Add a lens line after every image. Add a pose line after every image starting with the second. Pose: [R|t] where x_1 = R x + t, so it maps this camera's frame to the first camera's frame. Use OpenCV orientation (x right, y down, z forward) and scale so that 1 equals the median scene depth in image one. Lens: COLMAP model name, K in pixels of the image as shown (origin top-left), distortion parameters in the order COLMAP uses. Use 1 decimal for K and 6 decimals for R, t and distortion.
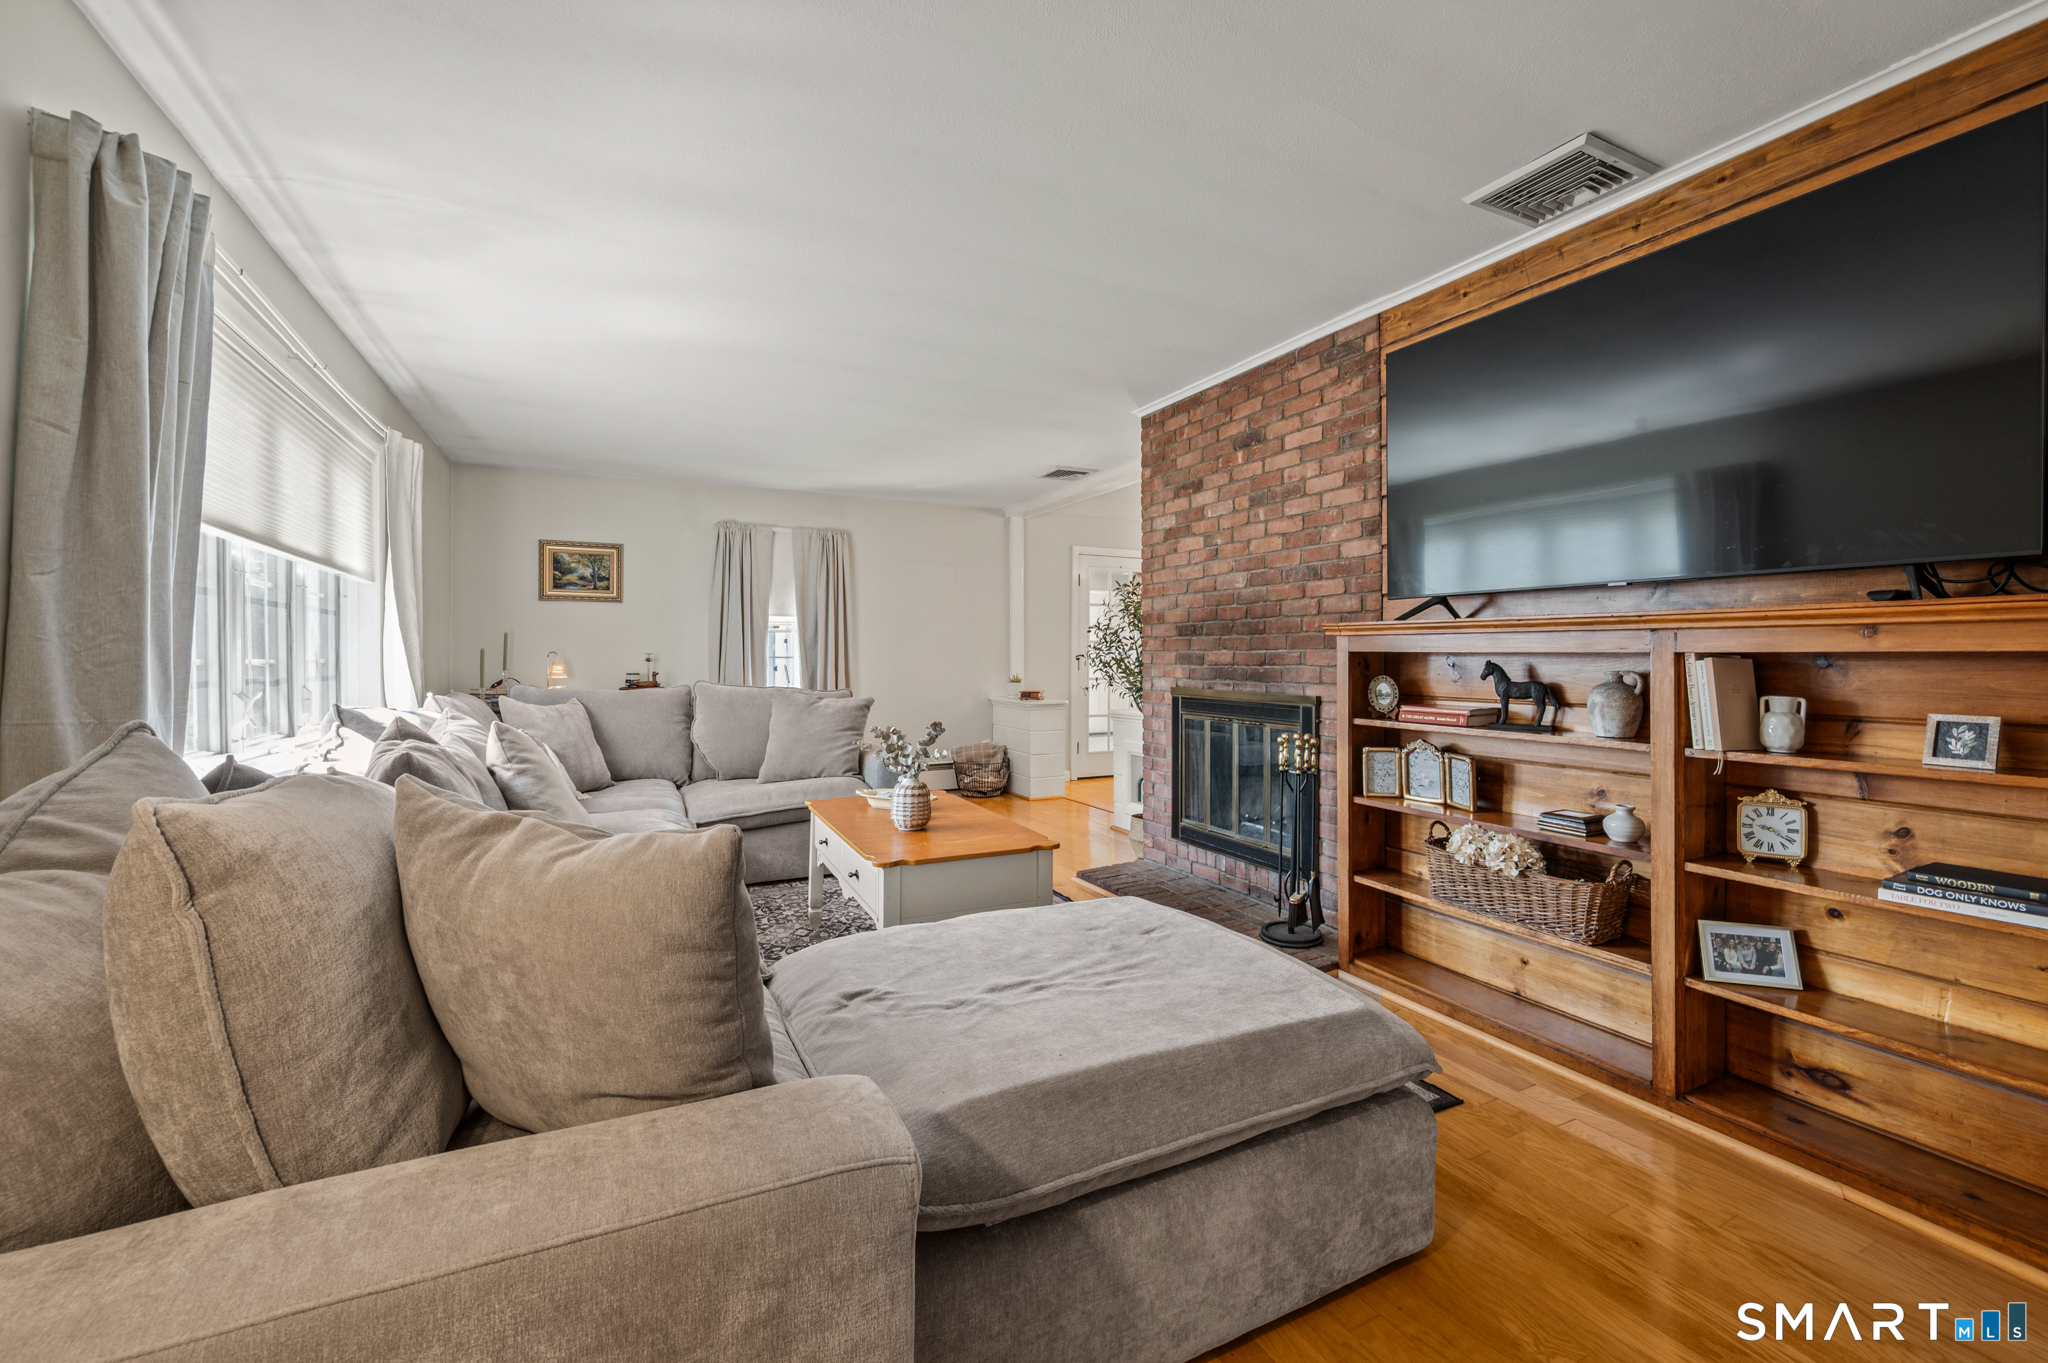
lens RADIAL K [[825.7, 0, 1039.2], [0, 825.7, 672.4], [0, 0, 1]] dist [-0.000072, 0.000152]
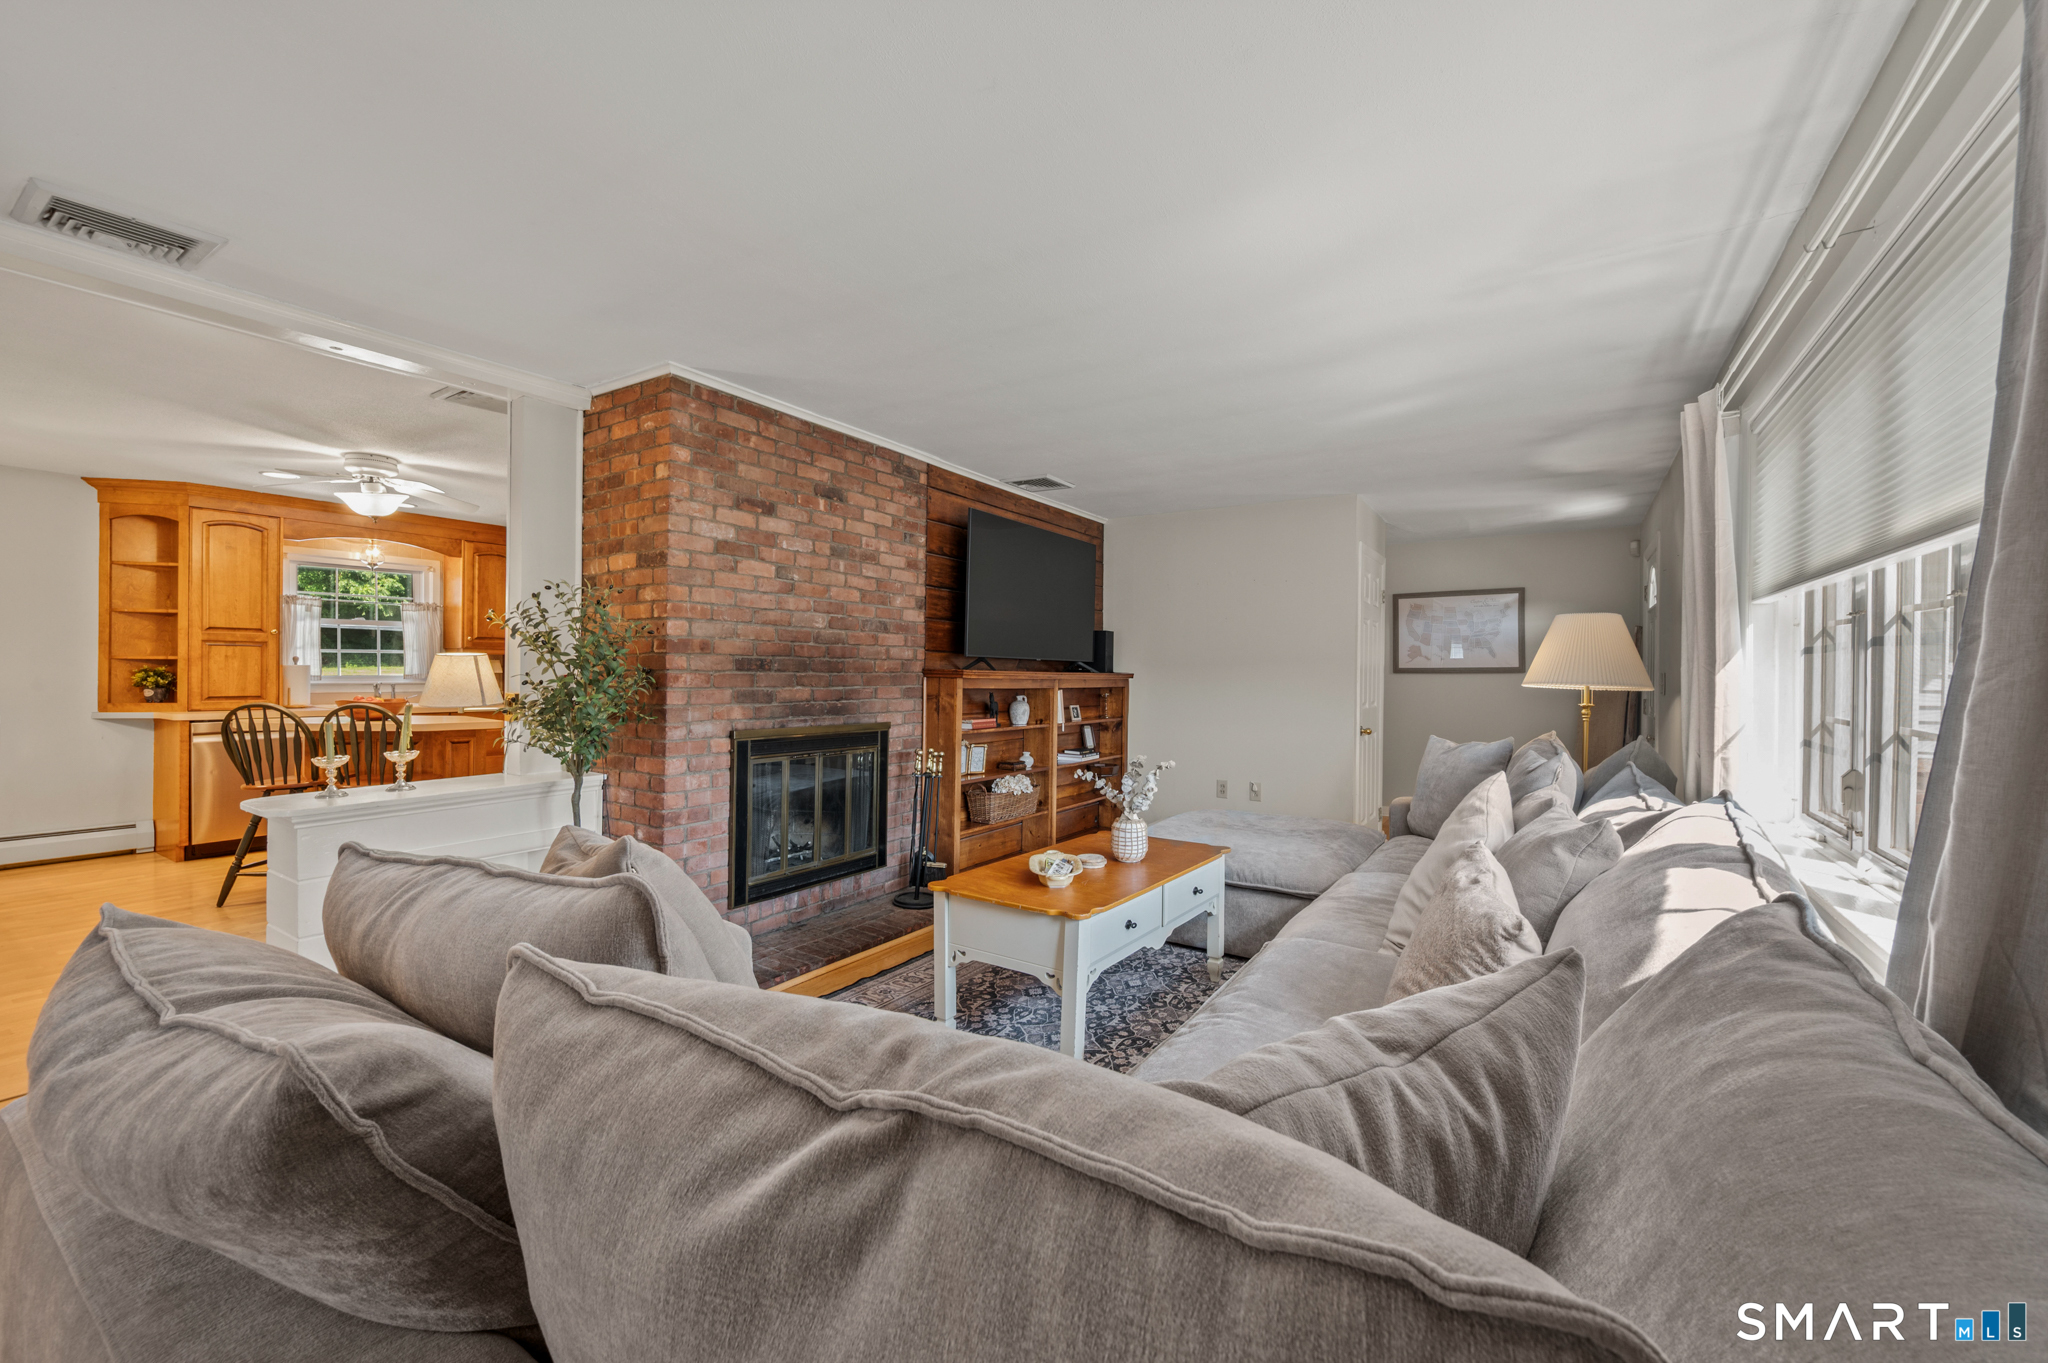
lens RADIAL K [[825.7, 0, 1039.2], [0, 825.7, 672.4], [0, 0, 1]] dist [-0.000072, 0.000152]
pose [[-0.502706, -0.008532, 0.864415, -0.781182], [0.002782, 0.999930, 0.011487, -0.054690], [-0.864453, 0.008179, -0.502648, 1.241561]]
